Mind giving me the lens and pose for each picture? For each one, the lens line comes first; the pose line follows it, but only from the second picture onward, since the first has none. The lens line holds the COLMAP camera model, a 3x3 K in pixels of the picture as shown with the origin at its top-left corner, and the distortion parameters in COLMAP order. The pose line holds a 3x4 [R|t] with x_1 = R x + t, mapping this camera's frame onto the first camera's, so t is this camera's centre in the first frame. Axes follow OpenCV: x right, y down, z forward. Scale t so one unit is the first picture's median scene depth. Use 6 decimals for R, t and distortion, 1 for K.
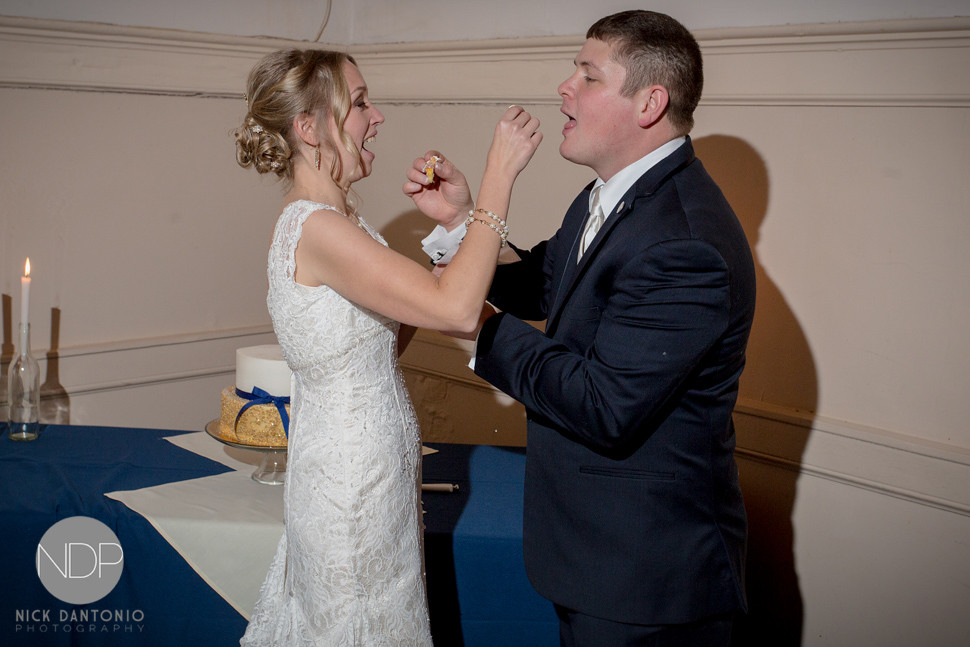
lens RADIAL K [[1185.7, 0, 484.9], [0, 1185.7, 324.4], [0, 0, 1]] dist [0.135277, 0.000000]
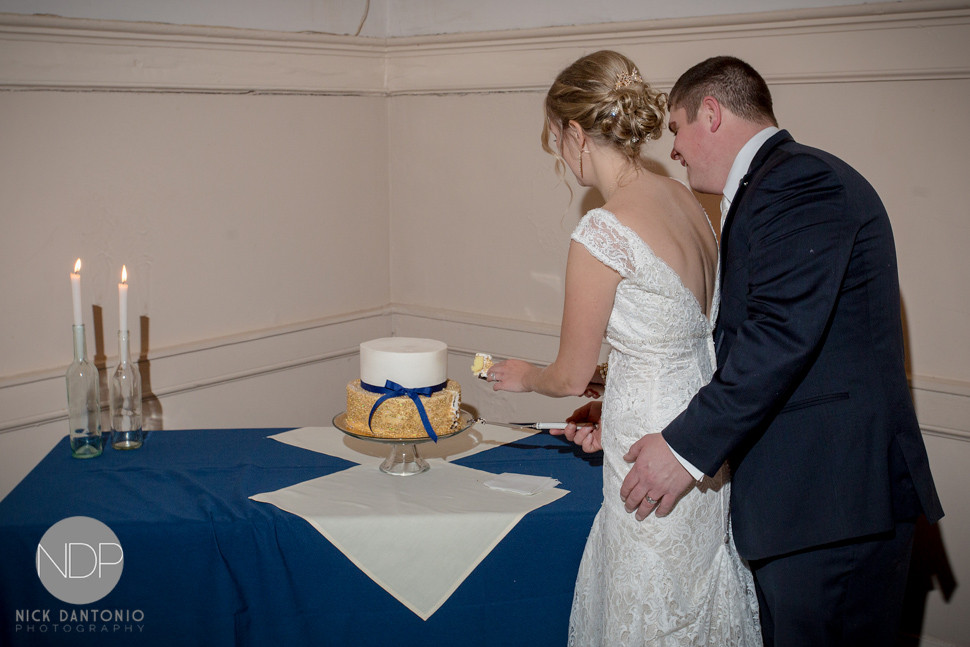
lens RADIAL K [[1112.1, 0, 484.7], [0, 1112.1, 322.4], [0, 0, 1]] dist [0.121009, 0.000000]
pose [[0.989644, -0.060050, 0.130377, -0.204250], [0.057349, 0.998056, 0.024381, -0.013076], [-0.131588, -0.016651, 0.991165, 0.049738]]
